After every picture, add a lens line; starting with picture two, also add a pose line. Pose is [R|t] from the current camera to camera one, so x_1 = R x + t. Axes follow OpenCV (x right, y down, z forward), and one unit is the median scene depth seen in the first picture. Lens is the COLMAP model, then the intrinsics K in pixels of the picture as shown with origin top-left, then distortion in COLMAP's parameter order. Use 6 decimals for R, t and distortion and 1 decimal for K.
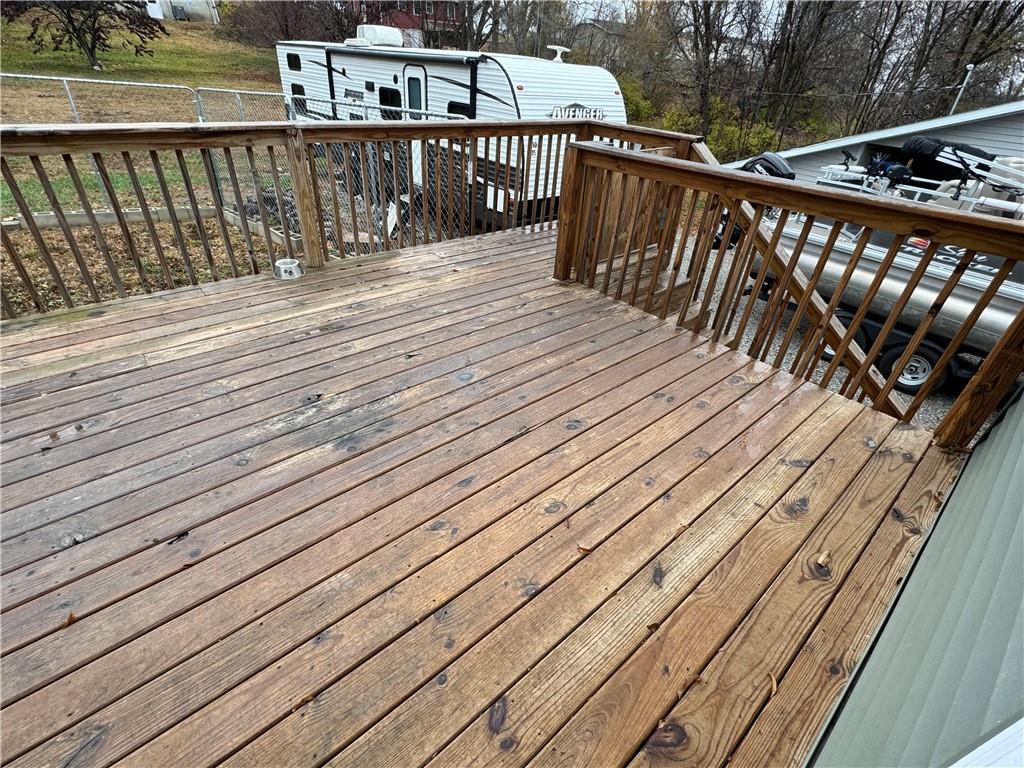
lens RADIAL K [[476.4, 0, 507.6], [0, 476.4, 385.0], [0, 0, 1]] dist [-0.003014, 0.000555]
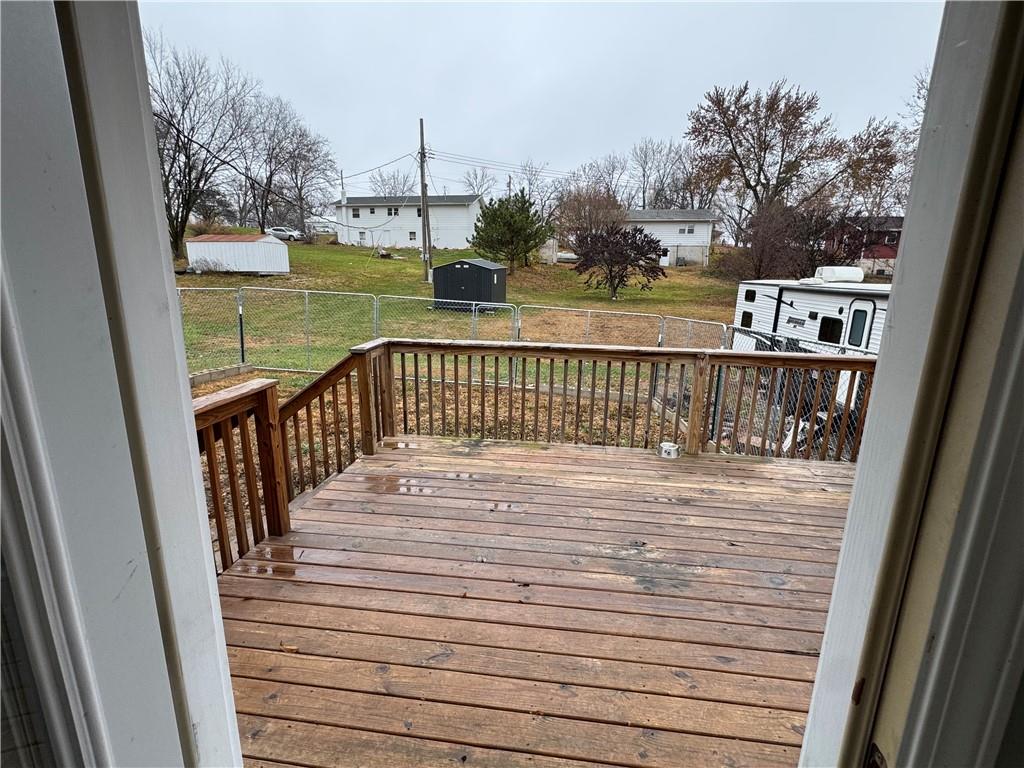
lens RADIAL K [[476.4, 0, 513.9], [0, 476.4, 383.3], [0, 0, 1]] dist [-0.003014, 0.000555]
pose [[0.672395, 0.118840, -0.730590, 0.185431], [-0.395025, 0.892330, -0.218409, 0.040870], [0.625972, 0.435458, 0.646943, -0.172862]]
